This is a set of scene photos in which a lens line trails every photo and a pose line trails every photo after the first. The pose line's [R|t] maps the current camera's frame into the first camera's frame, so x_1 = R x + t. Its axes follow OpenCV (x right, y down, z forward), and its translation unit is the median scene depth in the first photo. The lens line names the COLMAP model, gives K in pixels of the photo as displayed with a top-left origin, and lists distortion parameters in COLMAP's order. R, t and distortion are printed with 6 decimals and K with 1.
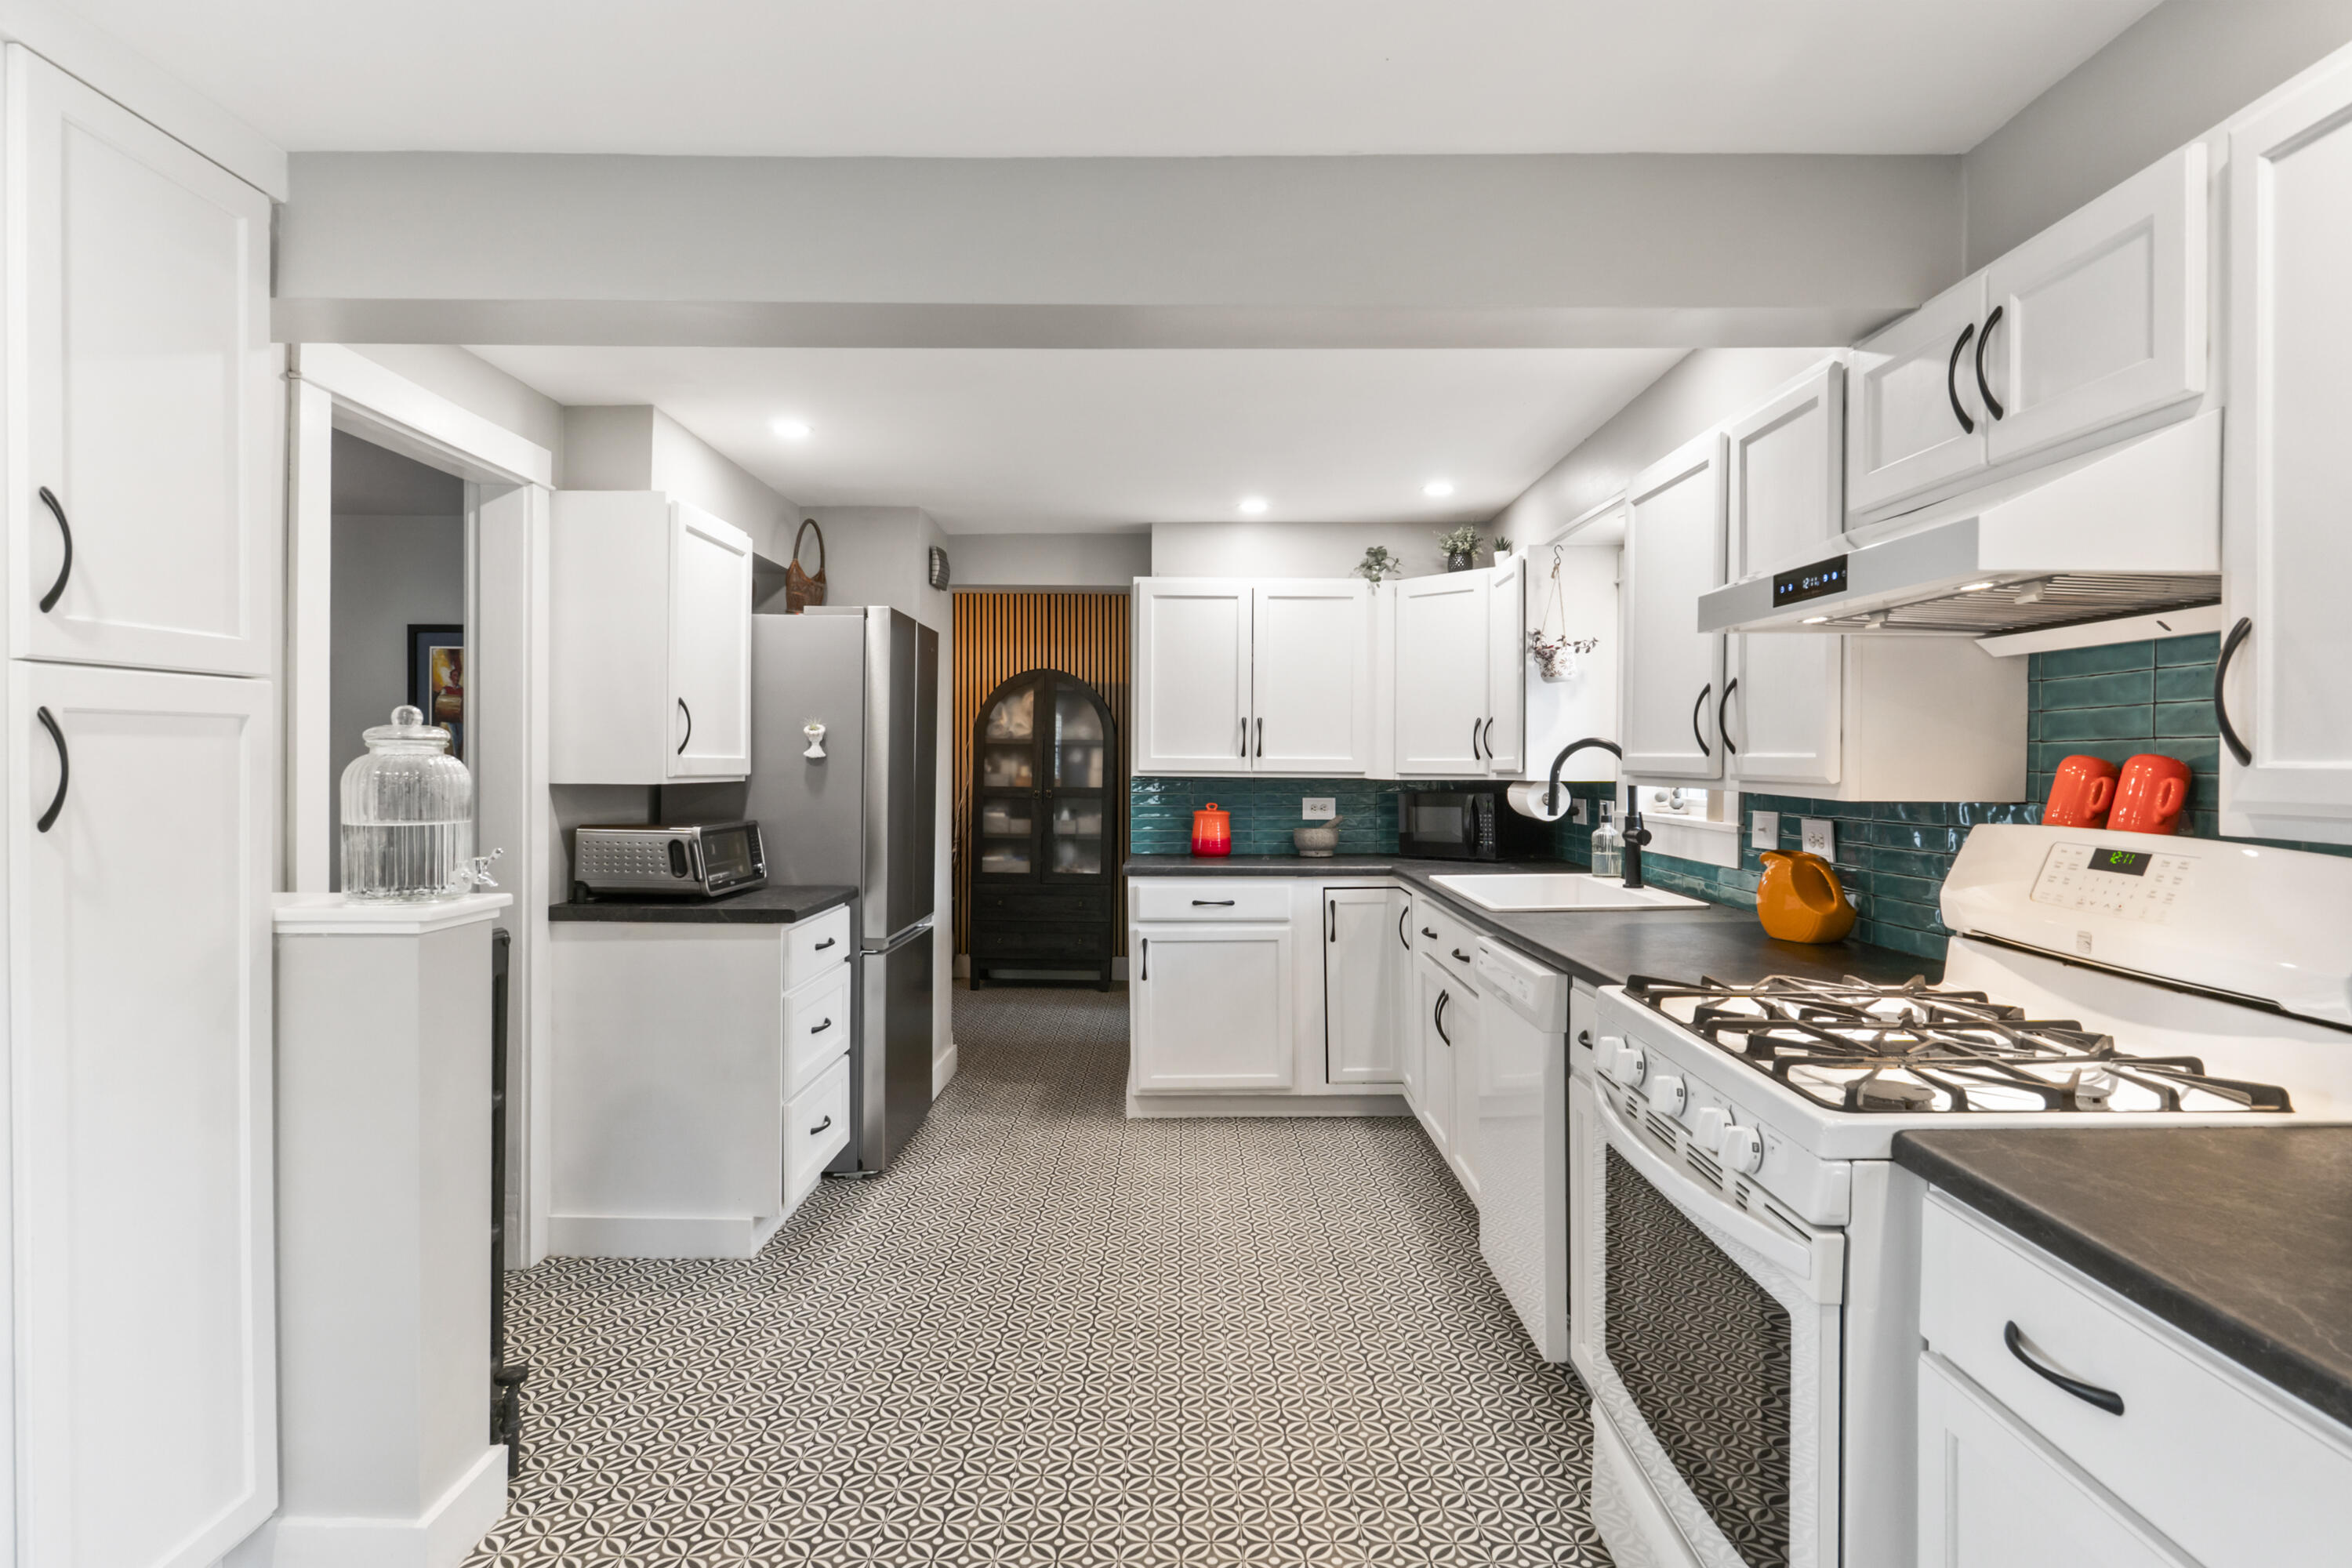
lens RADIAL K [[1298.7, 0, 1177.1], [0, 1298.7, 780.8], [0, 0, 1]] dist [0.000862, -0.000016]
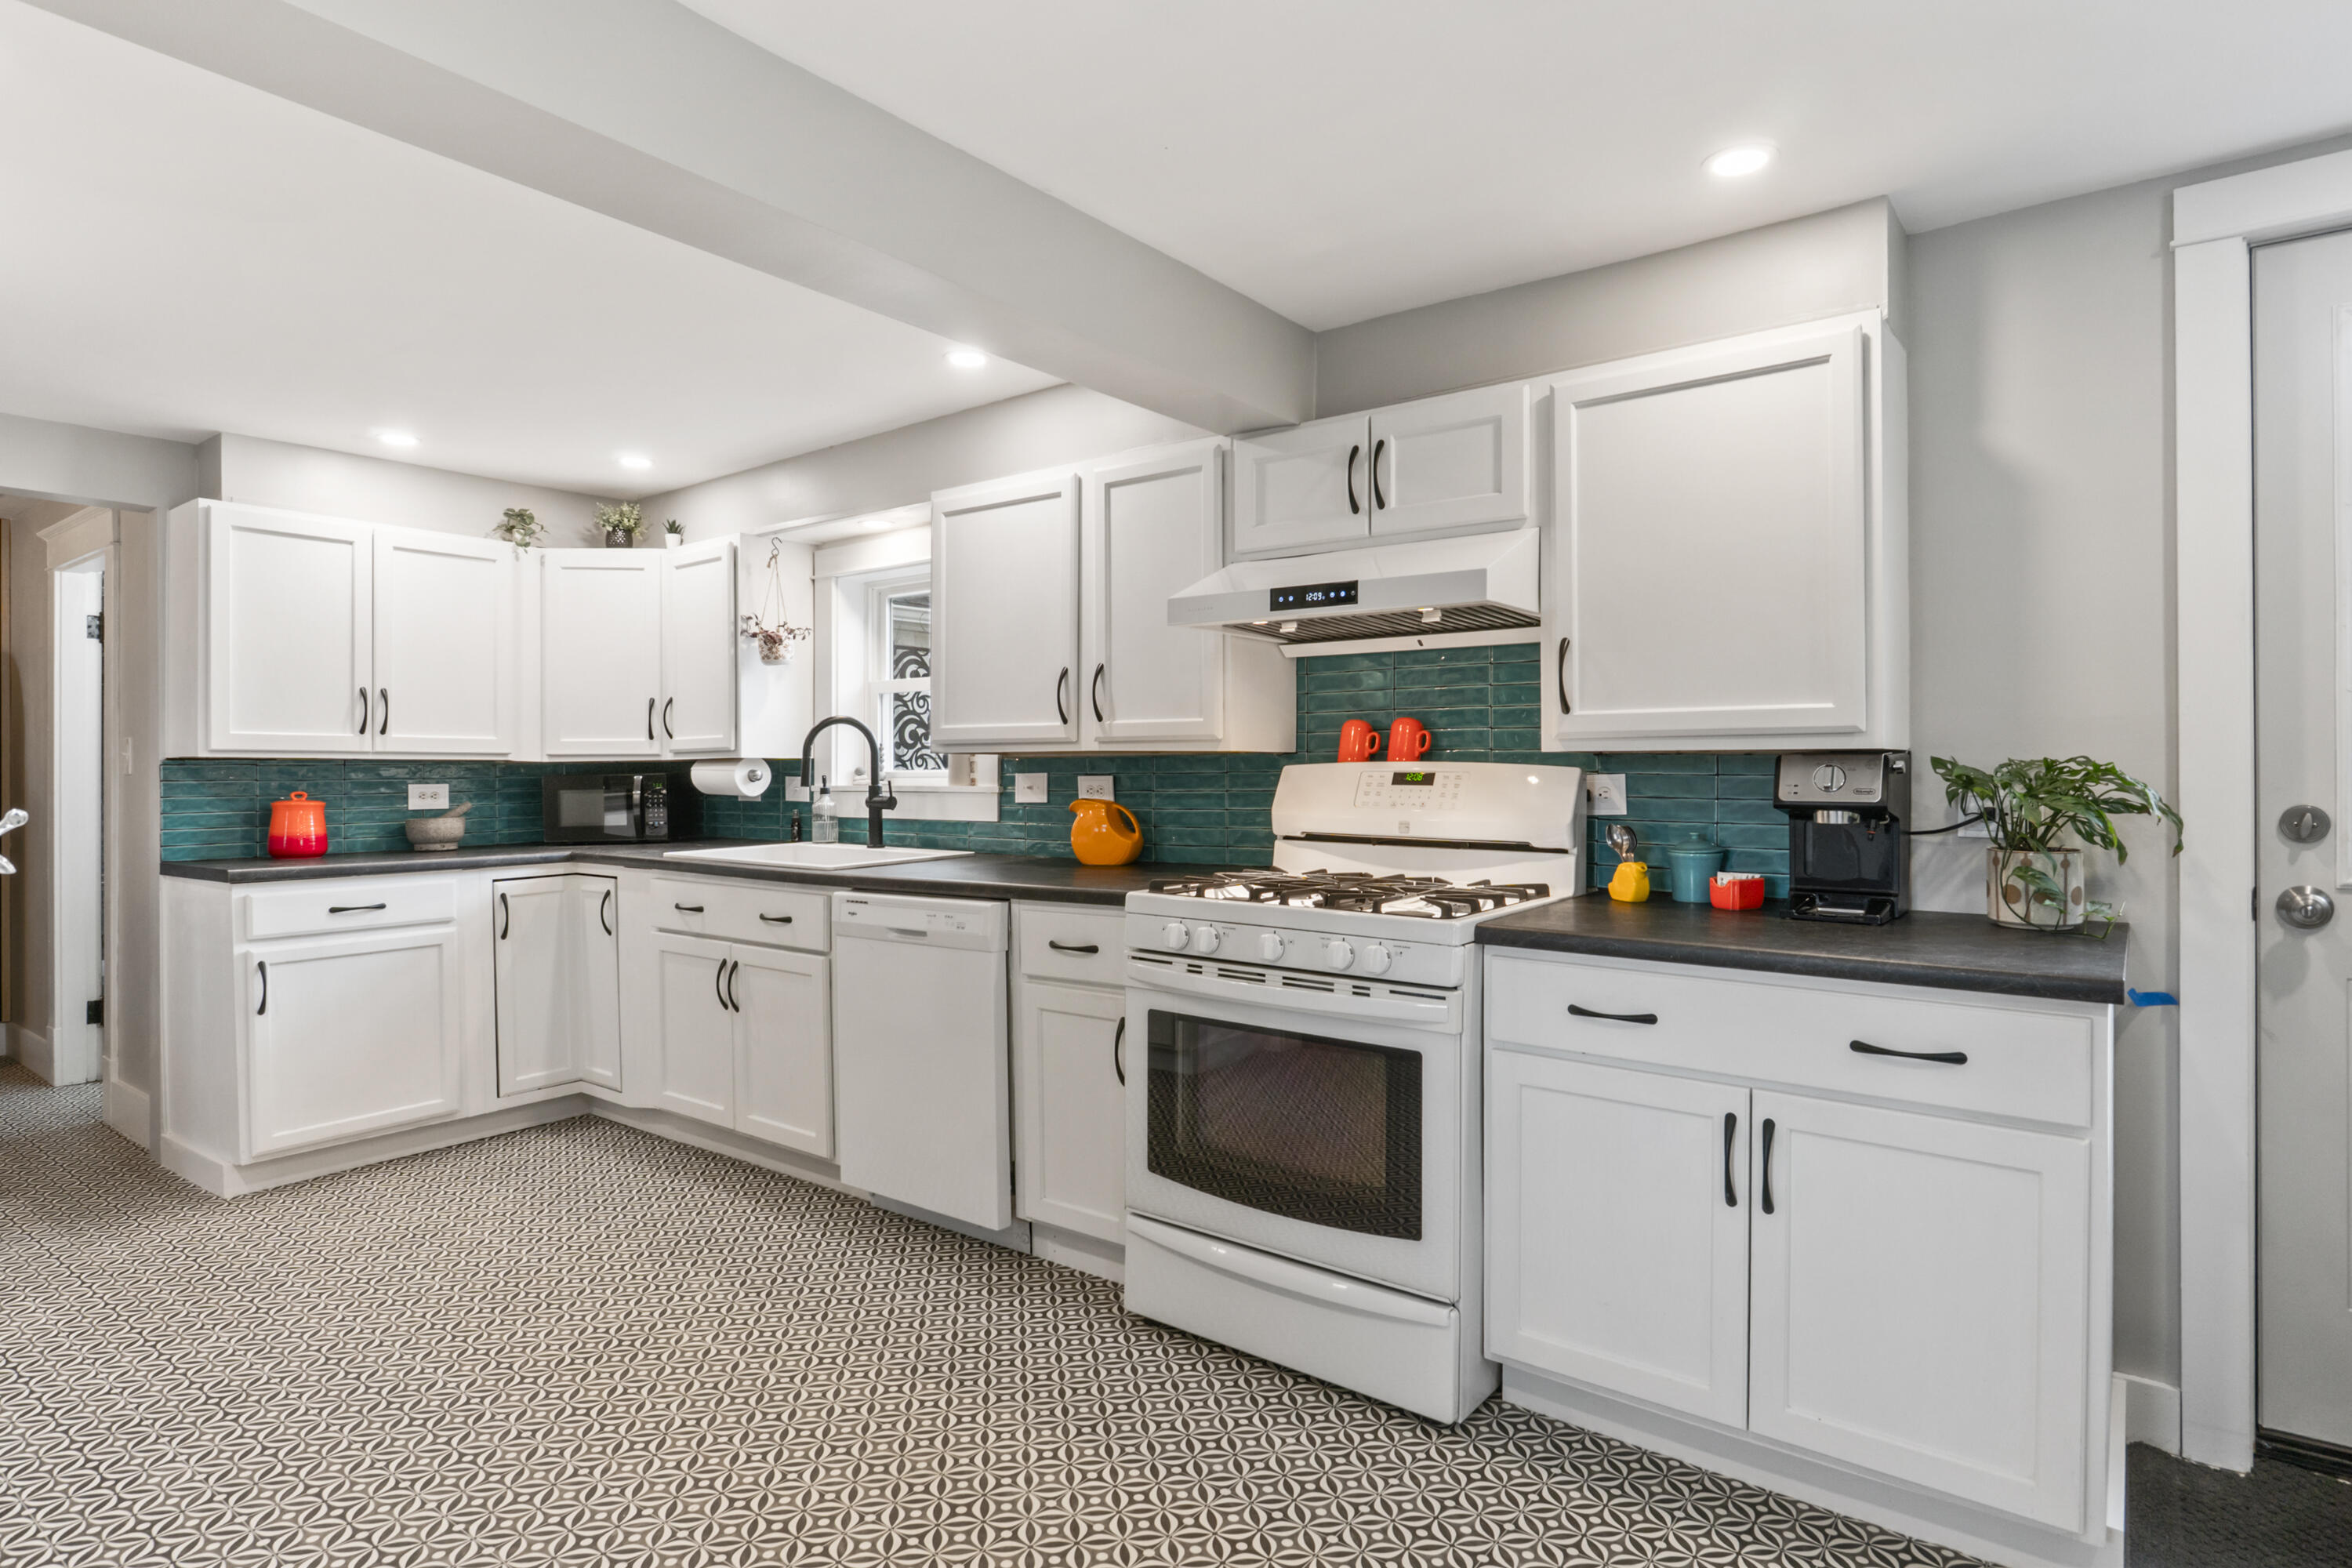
lens RADIAL K [[1274.8, 0, 1176.3], [0, 1274.8, 772.2], [0, 0, 1]] dist [0.000227, -0.001009]
pose [[0.606019, -0.005405, 0.795432, -0.345739], [0.018177, 0.999810, -0.007054, 0.025945], [-0.795242, 0.018734, 0.606002, 0.102022]]
